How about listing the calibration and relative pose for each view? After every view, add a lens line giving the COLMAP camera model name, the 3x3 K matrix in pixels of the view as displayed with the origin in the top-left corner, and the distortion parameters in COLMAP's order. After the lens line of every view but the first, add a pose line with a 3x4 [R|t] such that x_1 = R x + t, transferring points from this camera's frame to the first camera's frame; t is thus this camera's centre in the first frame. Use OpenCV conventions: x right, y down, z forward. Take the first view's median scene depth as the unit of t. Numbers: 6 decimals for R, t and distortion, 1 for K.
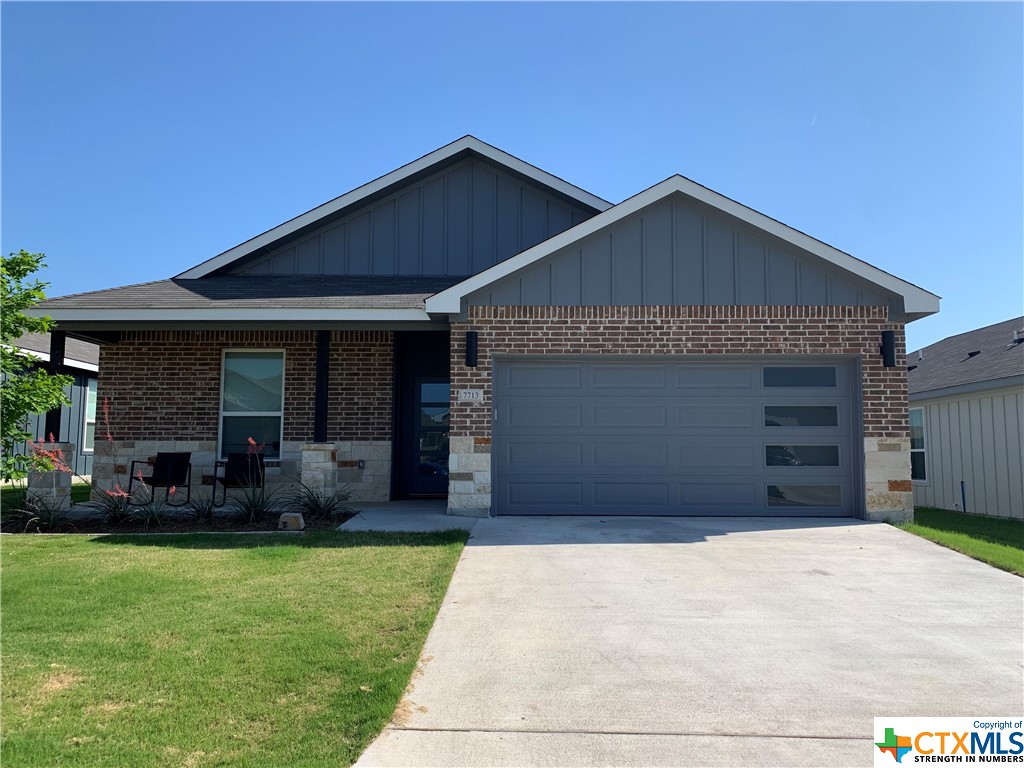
lens RADIAL K [[781.3, 0, 518.8], [0, 781.3, 387.2], [0, 0, 1]] dist [0.061946, -0.077803]
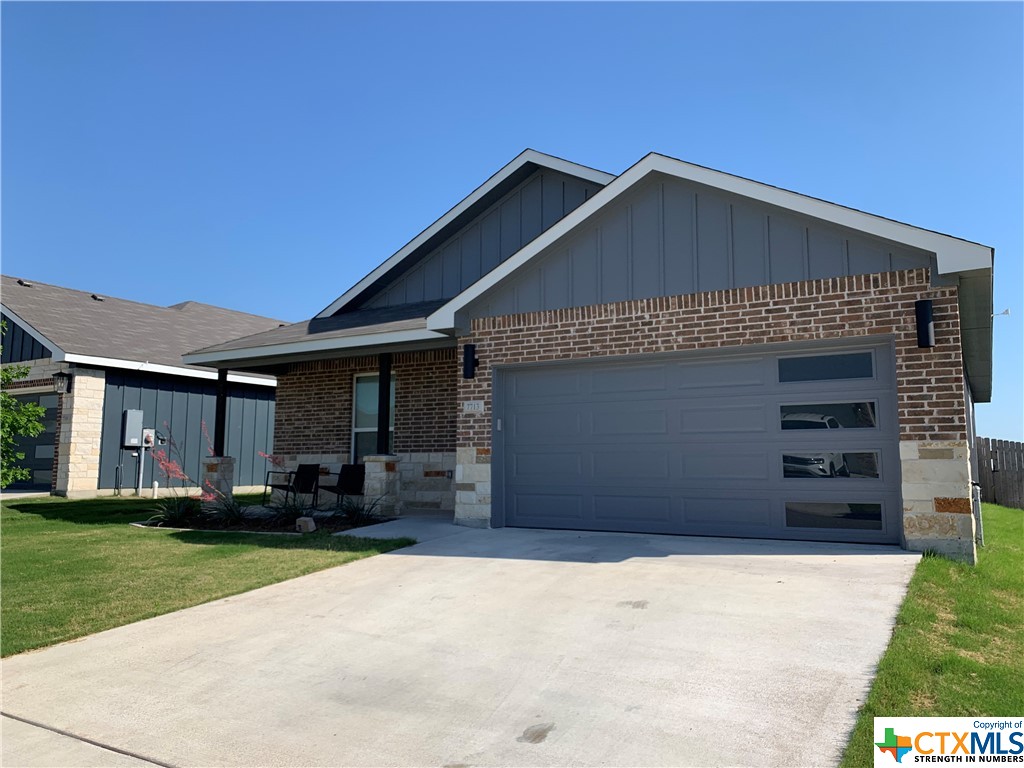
lens RADIAL K [[781.3, 0, 506.3], [0, 781.3, 371.4], [0, 0, 1]] dist [0.061946, -0.077803]
pose [[0.866704, -0.062798, -0.494853, 0.411481], [0.046281, 0.997888, -0.045576, 0.011013], [0.496670, 0.016598, 0.867781, 0.117146]]
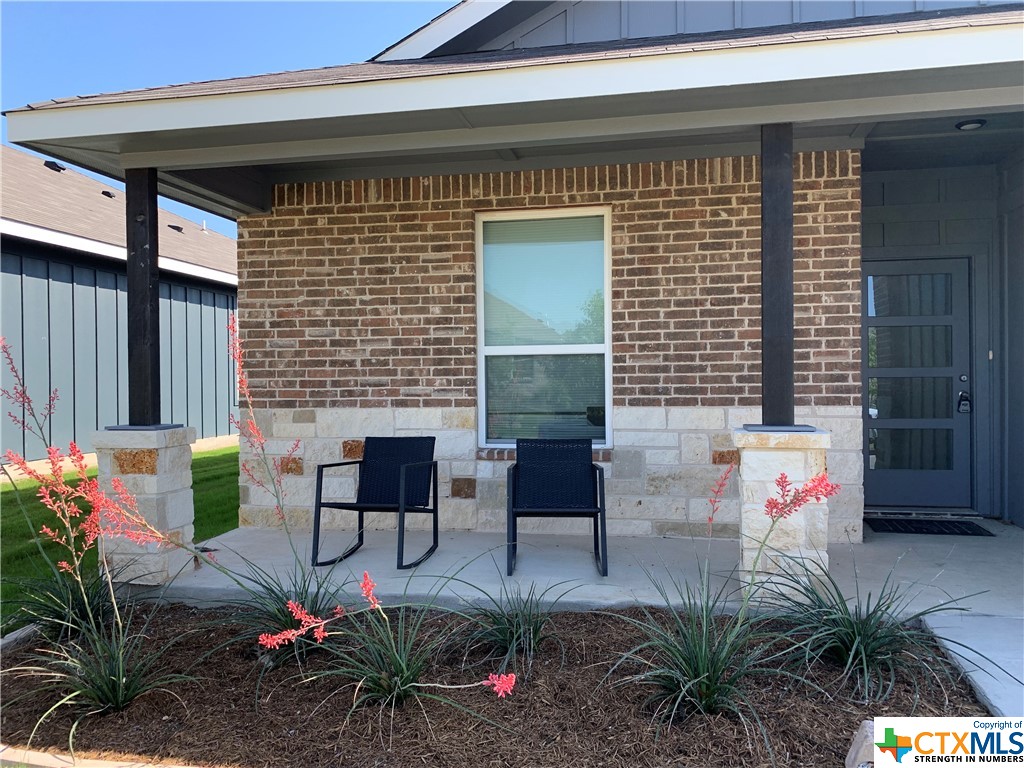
lens RADIAL K [[781.3, 0, 530.6], [0, 781.3, 389.1], [0, 0, 1]] dist [0.061946, -0.077803]
pose [[0.987920, -0.013261, -0.154395, -0.288092], [0.029750, 0.994029, 0.104980, 0.008232], [0.152081, -0.108305, 0.982416, 0.559322]]
